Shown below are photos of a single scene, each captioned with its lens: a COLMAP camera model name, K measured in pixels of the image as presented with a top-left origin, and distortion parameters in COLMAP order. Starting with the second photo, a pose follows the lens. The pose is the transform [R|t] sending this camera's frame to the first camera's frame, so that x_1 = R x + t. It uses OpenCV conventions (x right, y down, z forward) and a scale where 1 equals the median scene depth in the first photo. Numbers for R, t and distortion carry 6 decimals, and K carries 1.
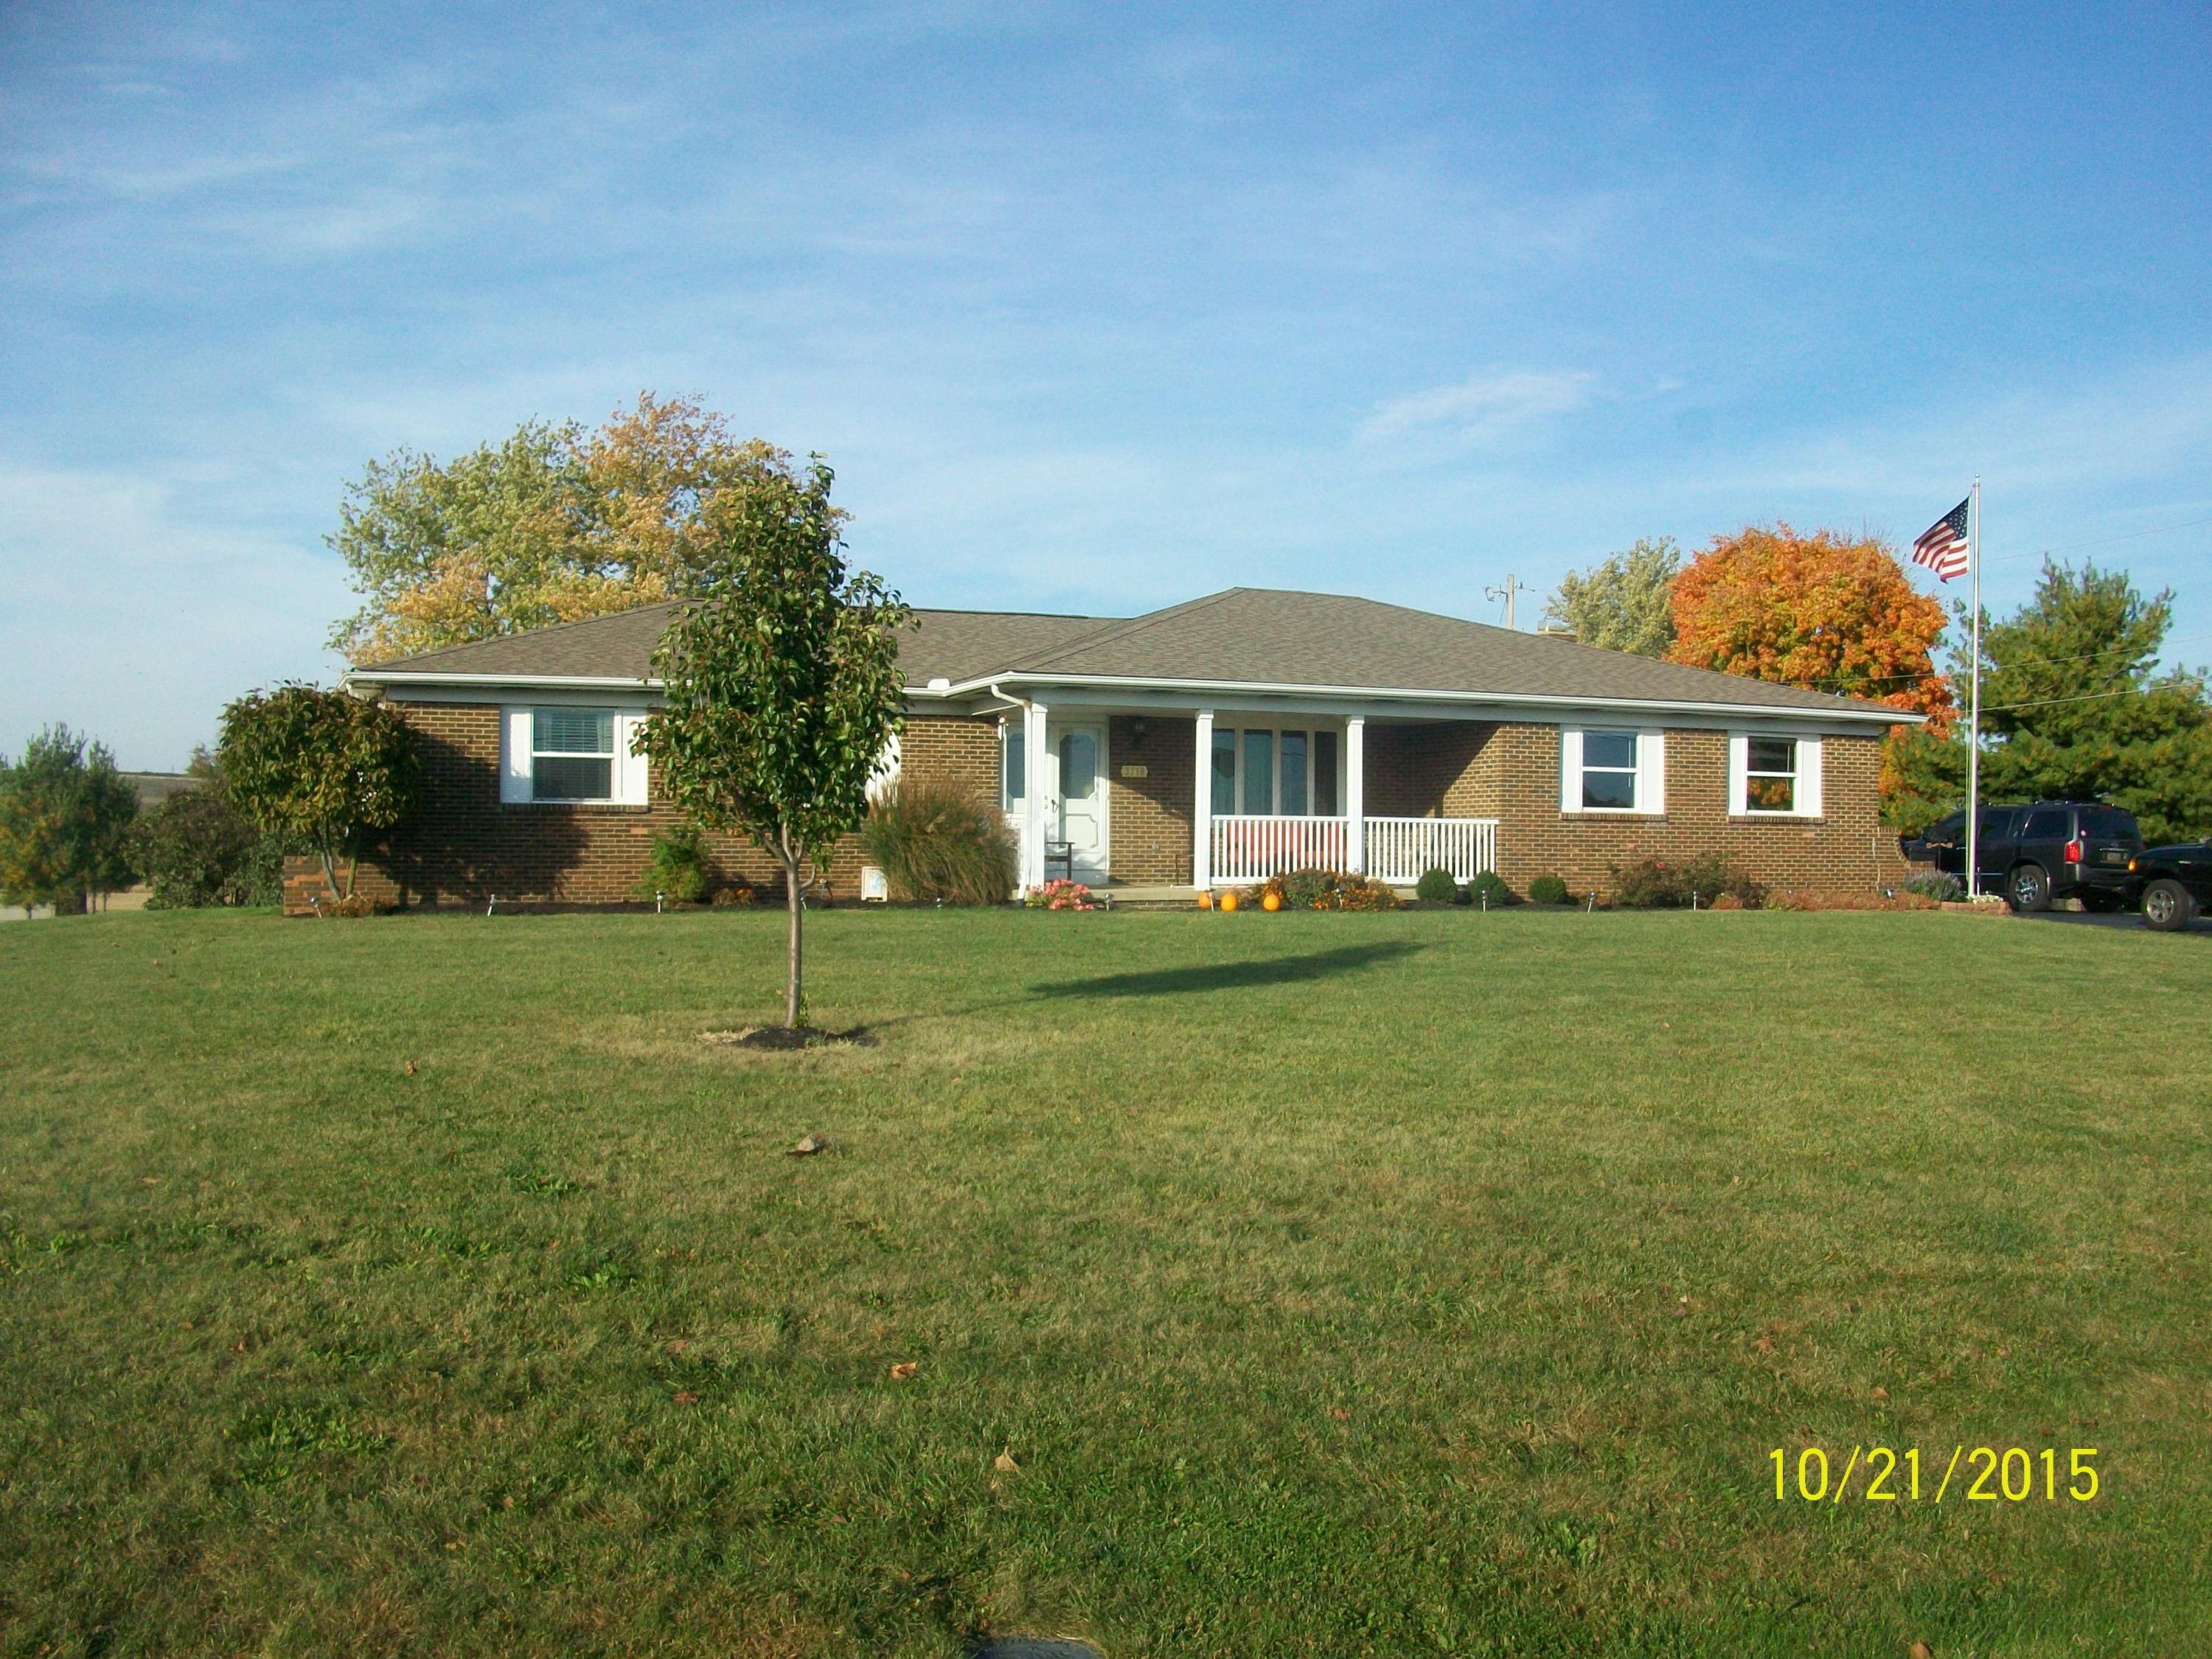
lens RADIAL K [[2147.5, 0, 1106.0], [0, 2147.5, 829.5], [0, 0, 1]] dist [-0.118953, 0.006294]
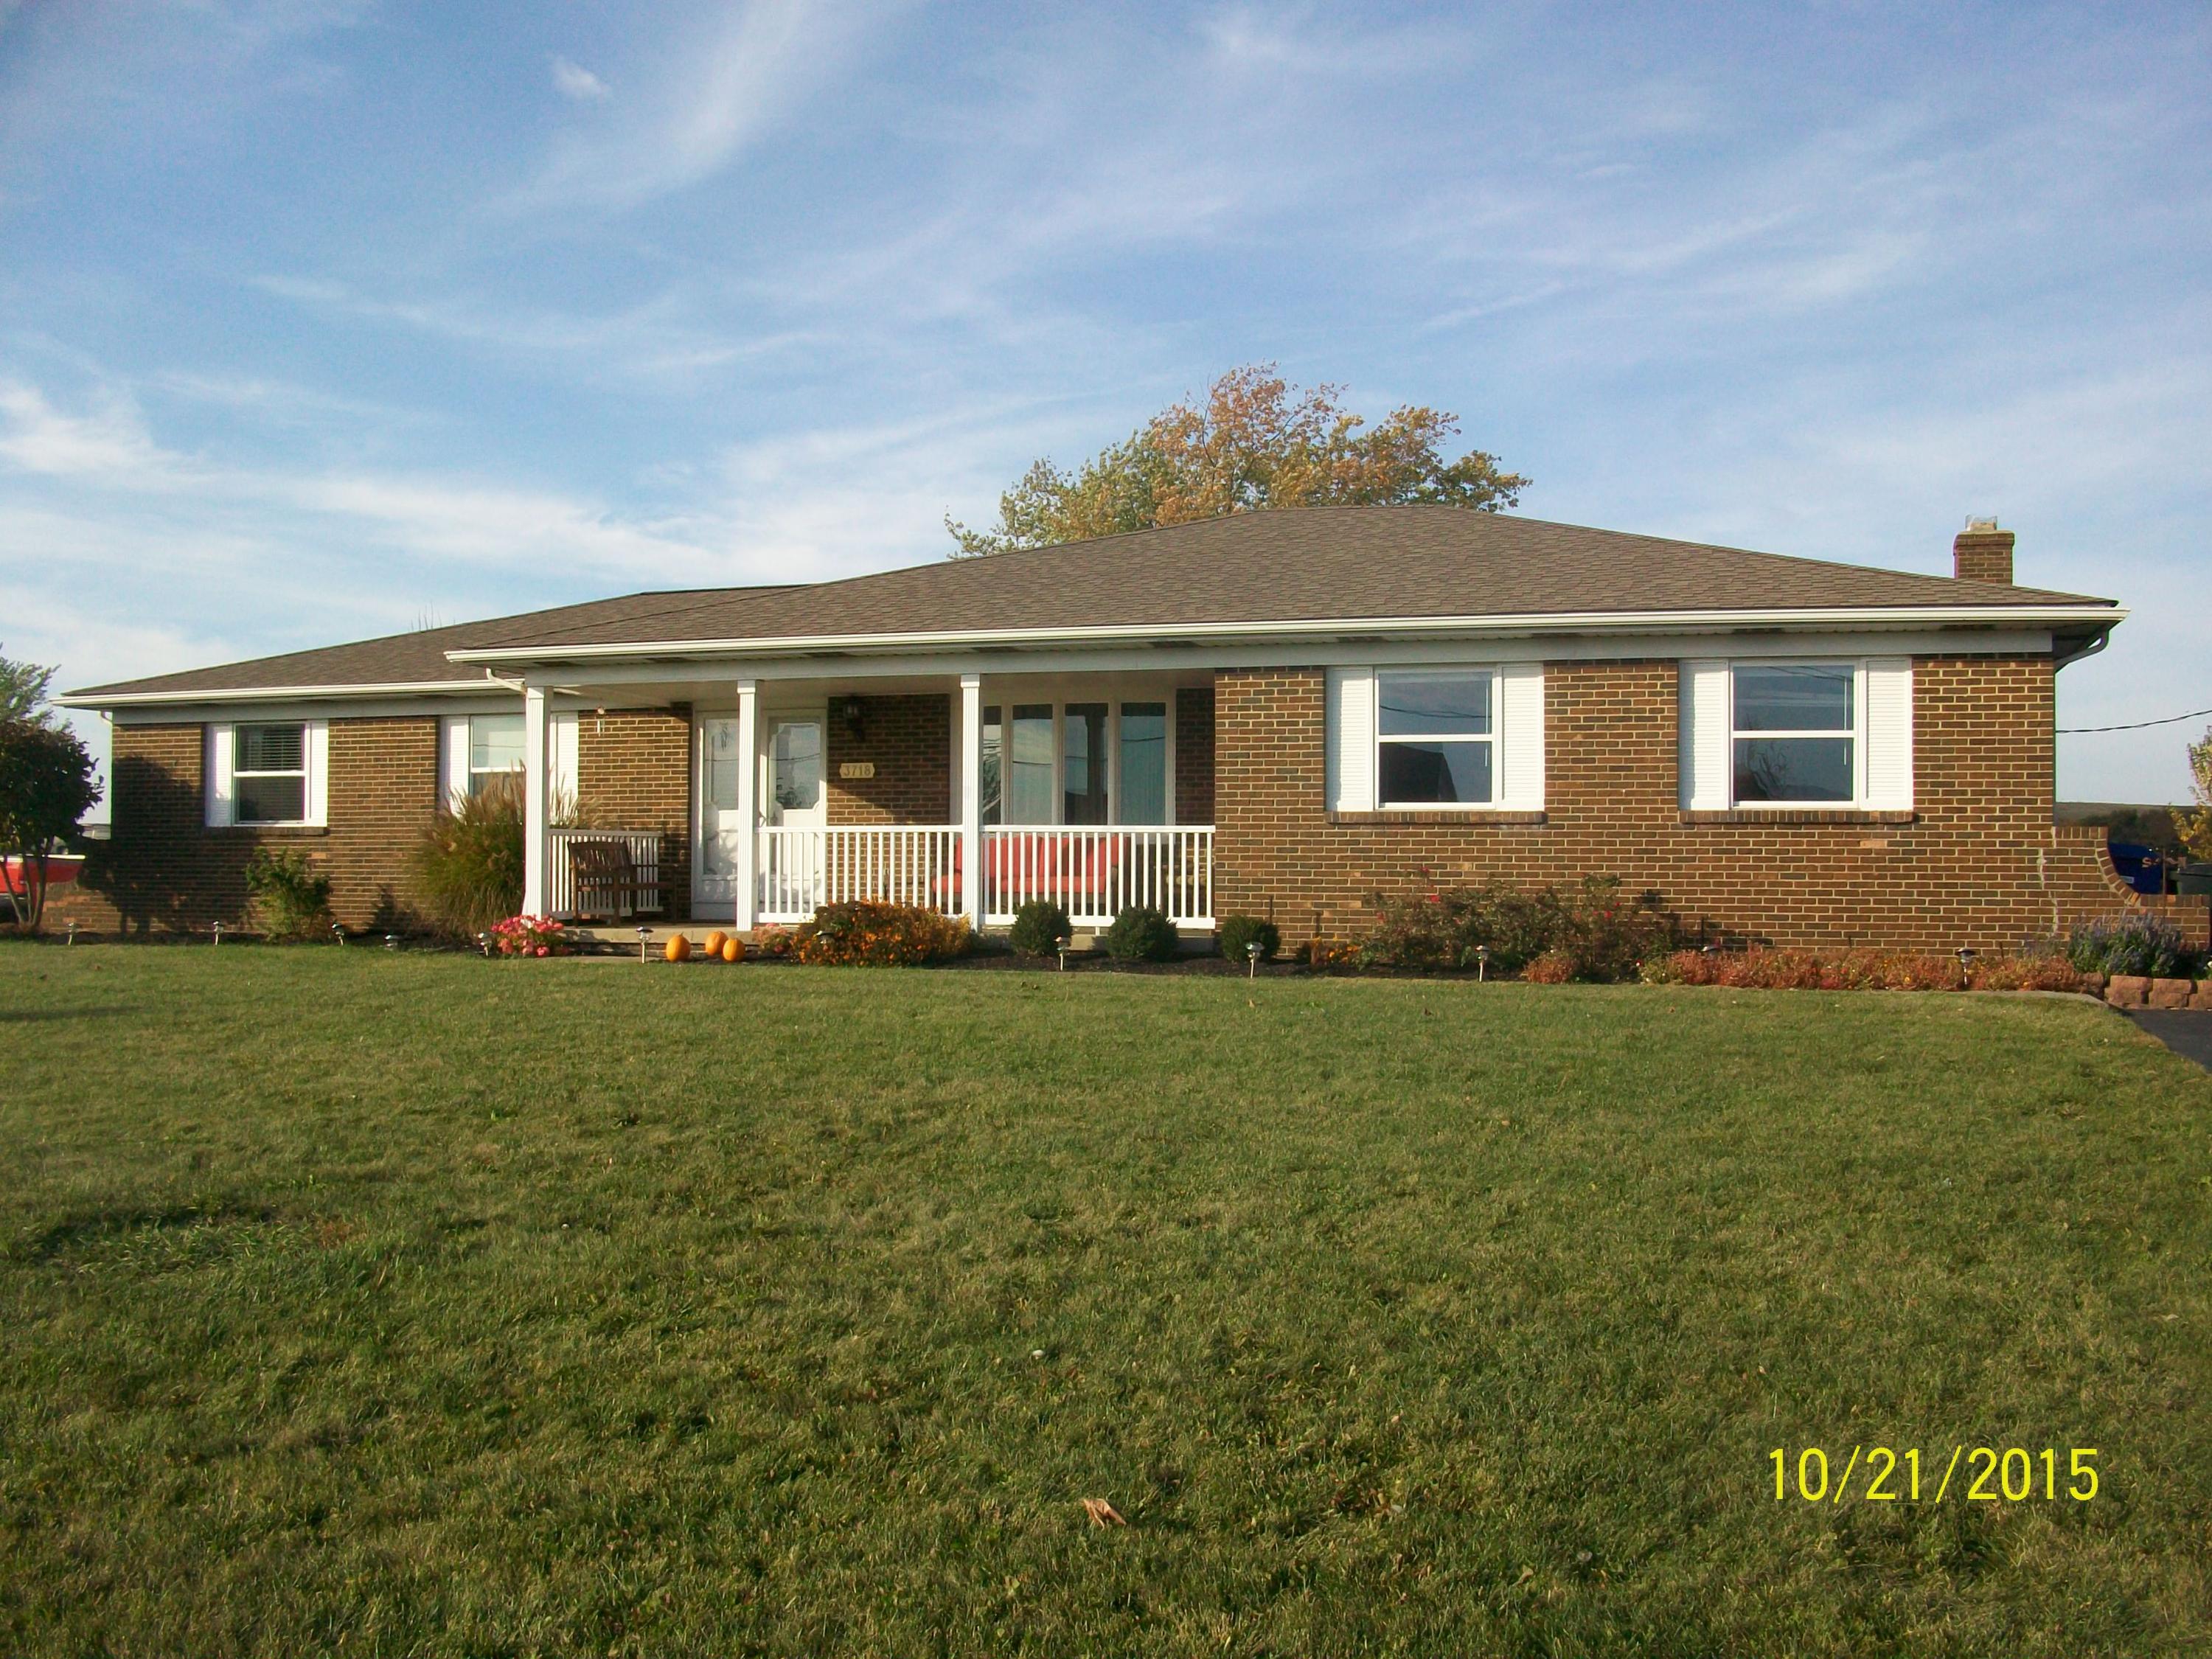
lens RADIAL K [[2147.5, 0, 1106.0], [0, 2147.5, 829.5], [0, 0, 1]] dist [-0.118953, 0.006294]
pose [[0.759043, -0.017329, -0.650810, 0.565020], [0.007923, 0.999818, -0.017381, 0.007194], [0.650992, 0.008037, 0.759042, 0.496078]]
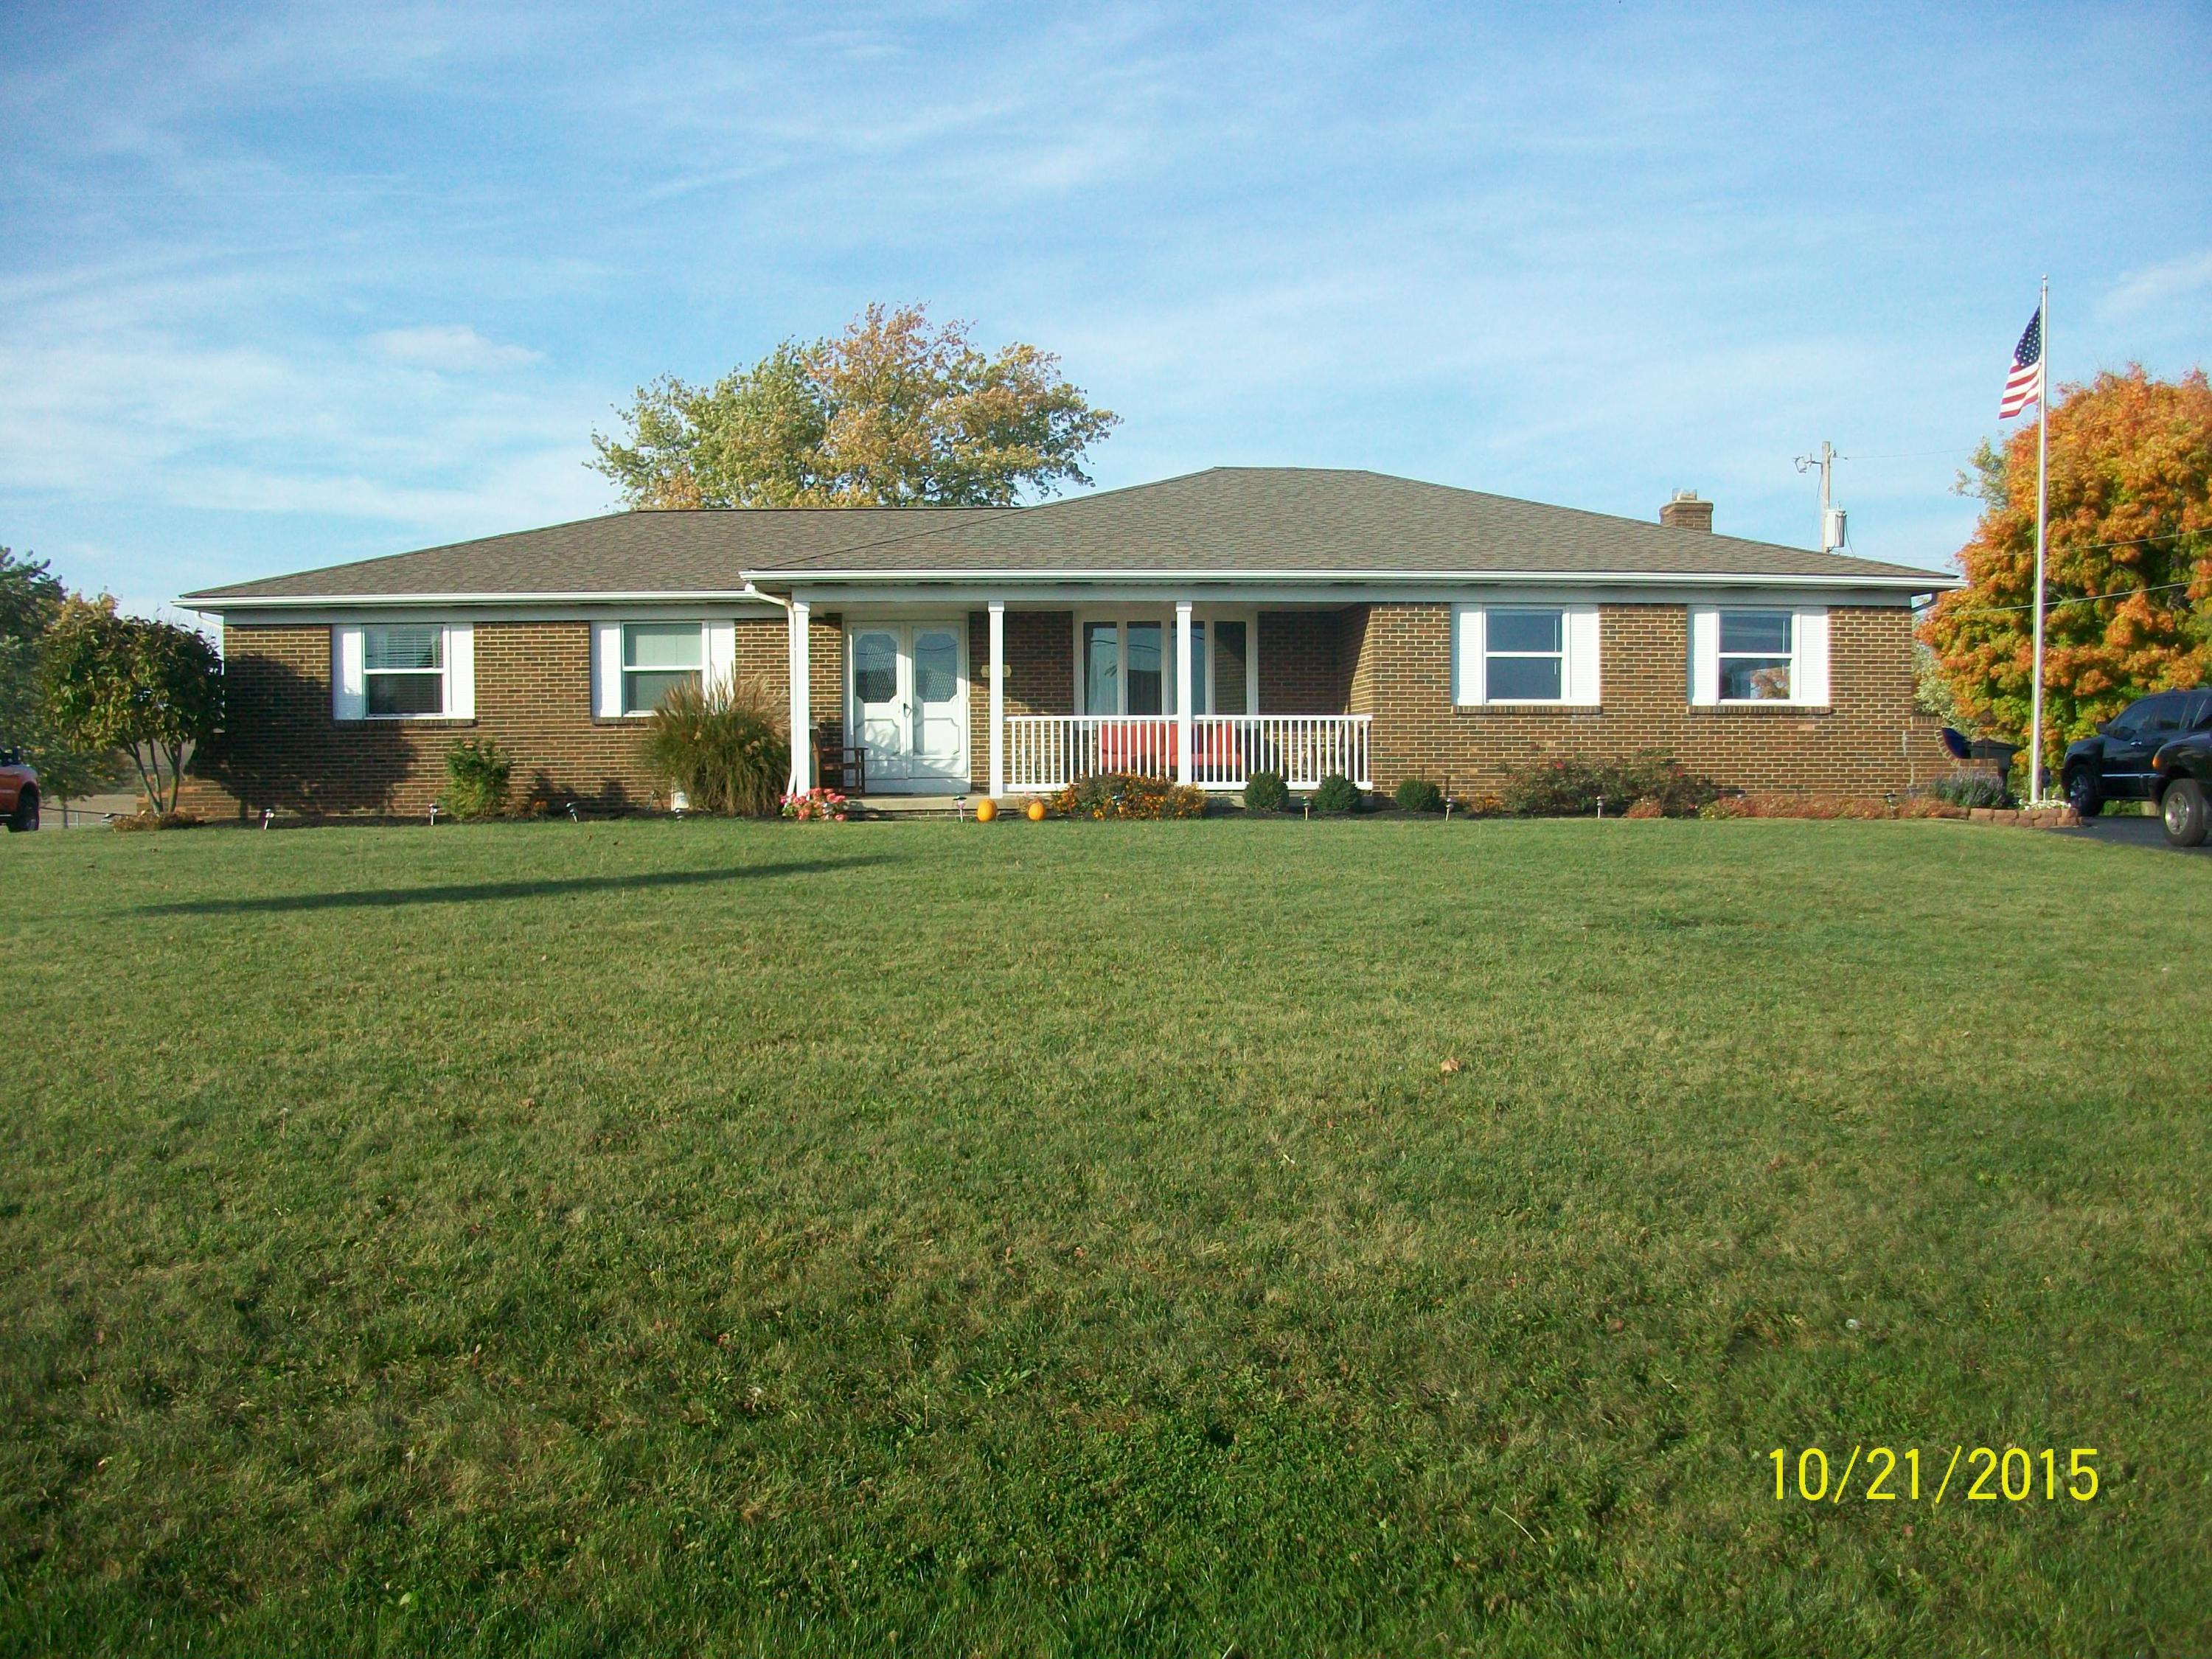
lens RADIAL K [[2147.5, 0, 1106.0], [0, 2147.5, 829.5], [0, 0, 1]] dist [-0.118953, 0.006294]
pose [[0.946355, -0.002914, -0.323115, 0.360619], [0.016169, 0.999134, 0.038347, 0.006666], [0.322723, -0.041514, 0.945583, 0.134372]]
